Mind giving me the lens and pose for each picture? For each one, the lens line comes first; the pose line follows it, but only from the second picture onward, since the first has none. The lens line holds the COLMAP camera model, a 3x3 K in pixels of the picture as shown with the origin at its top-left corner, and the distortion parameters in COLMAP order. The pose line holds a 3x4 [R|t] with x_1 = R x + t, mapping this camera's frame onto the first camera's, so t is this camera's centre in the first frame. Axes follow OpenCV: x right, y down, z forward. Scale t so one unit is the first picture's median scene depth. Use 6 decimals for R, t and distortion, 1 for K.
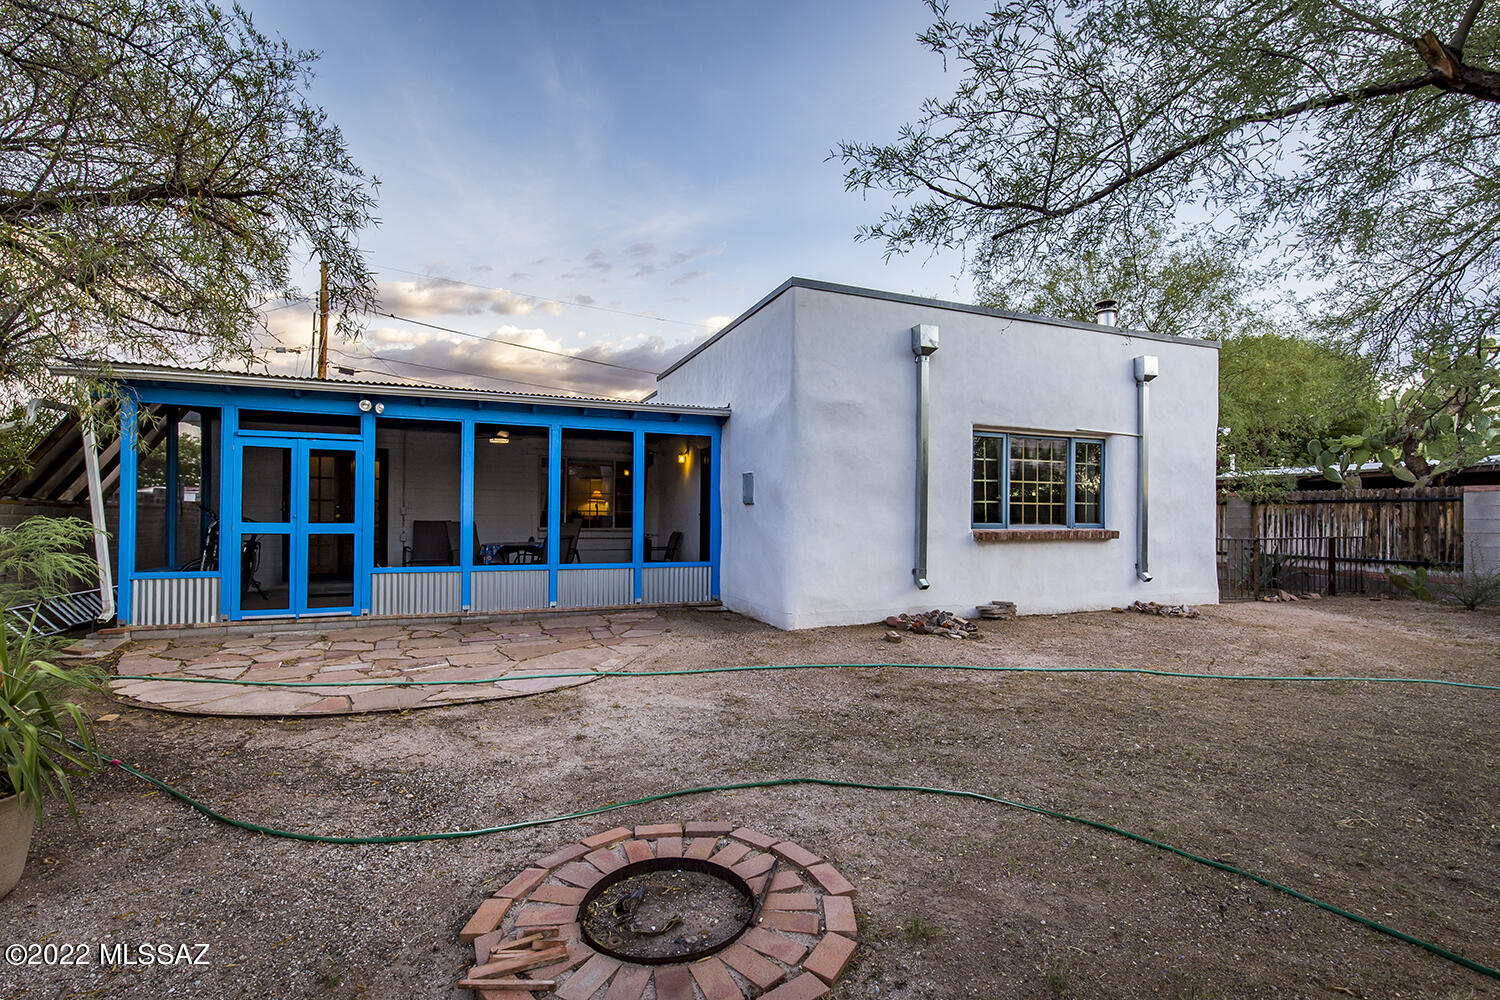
lens RADIAL K [[669.4, 0, 750.0], [0, 669.4, 500.0], [0, 0, 1]] dist [0.004600, 0.000159]
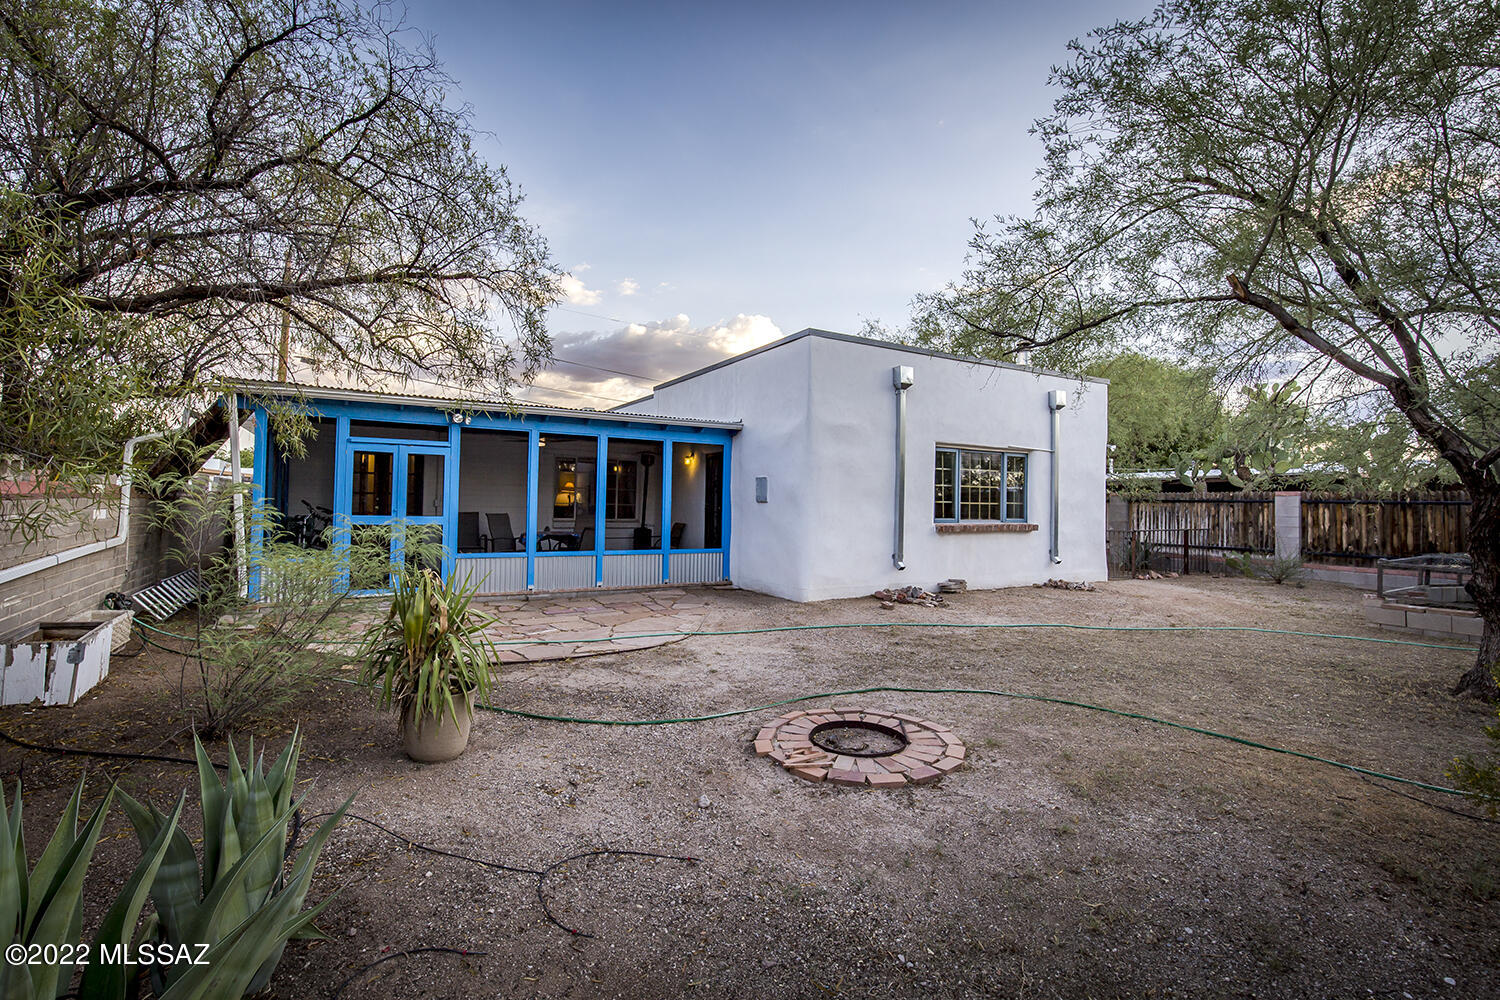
lens RADIAL K [[661.3, 0, 745.5], [0, 661.3, 475.2], [0, 0, 1]] dist [0.000461, -0.000150]
pose [[0.991811, 0.013963, 0.126948, -0.201794], [-0.011638, 0.999751, -0.019035, -0.021455], [-0.127183, 0.017401, 0.991727, -0.228721]]
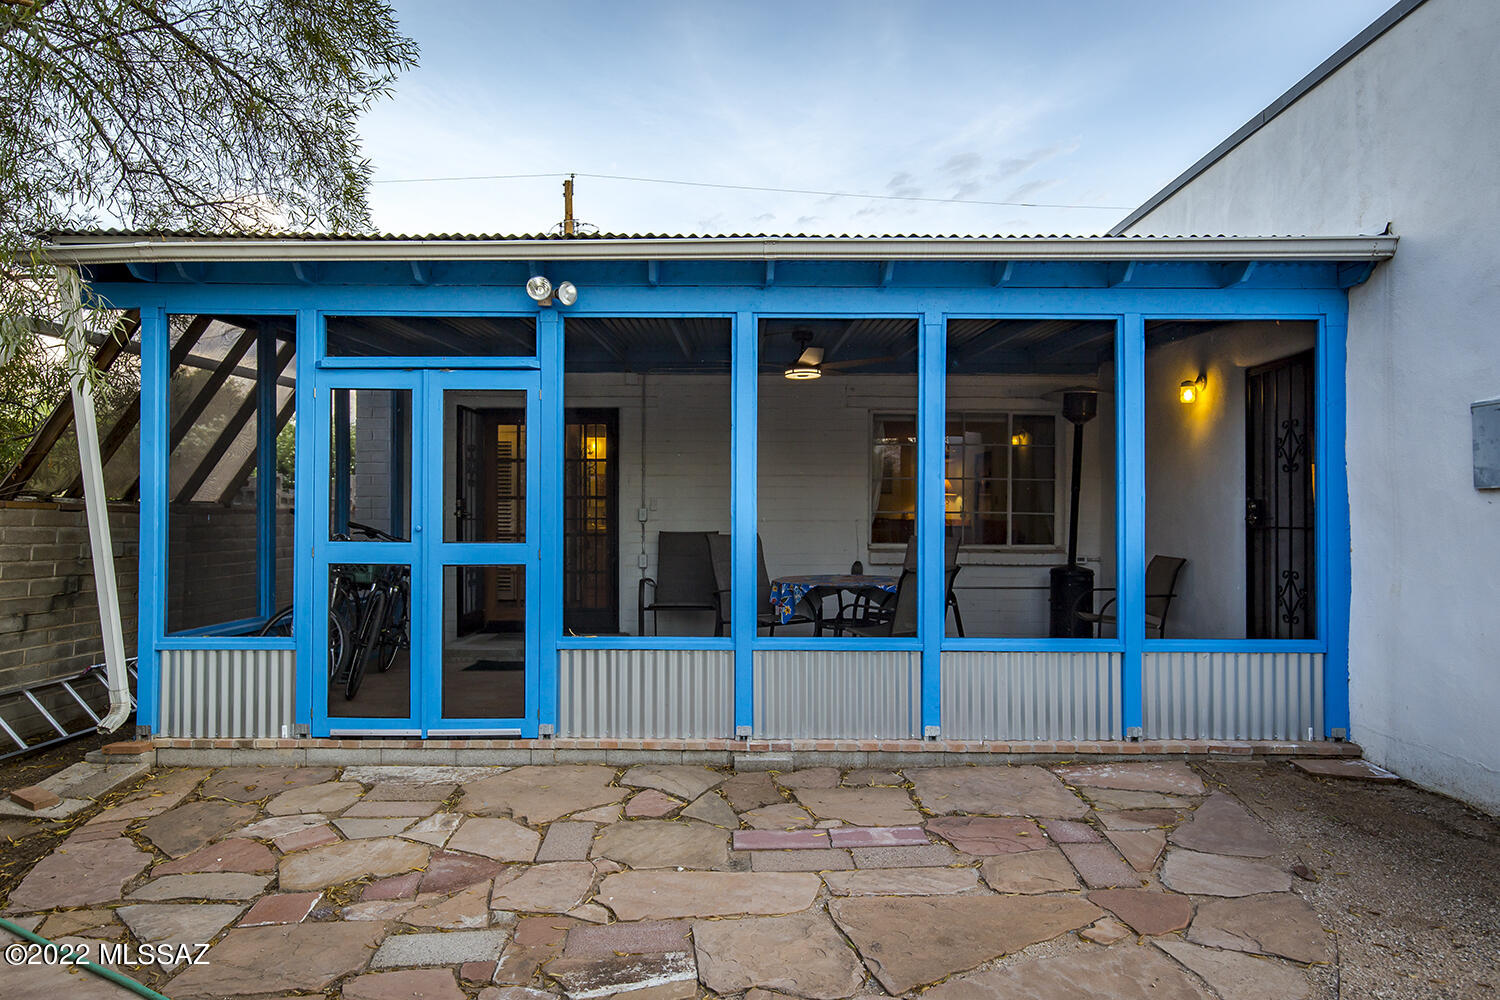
lens RADIAL K [[878.4, 0, 750.0], [0, 878.4, 500.0], [0, 0, 1]] dist [0.002912, 0.000935]
pose [[0.921008, -0.011242, -0.389380, -0.194683], [0.012581, 0.999920, 0.000891, 0.005771], [0.389339, -0.005719, 0.921077, 0.473463]]
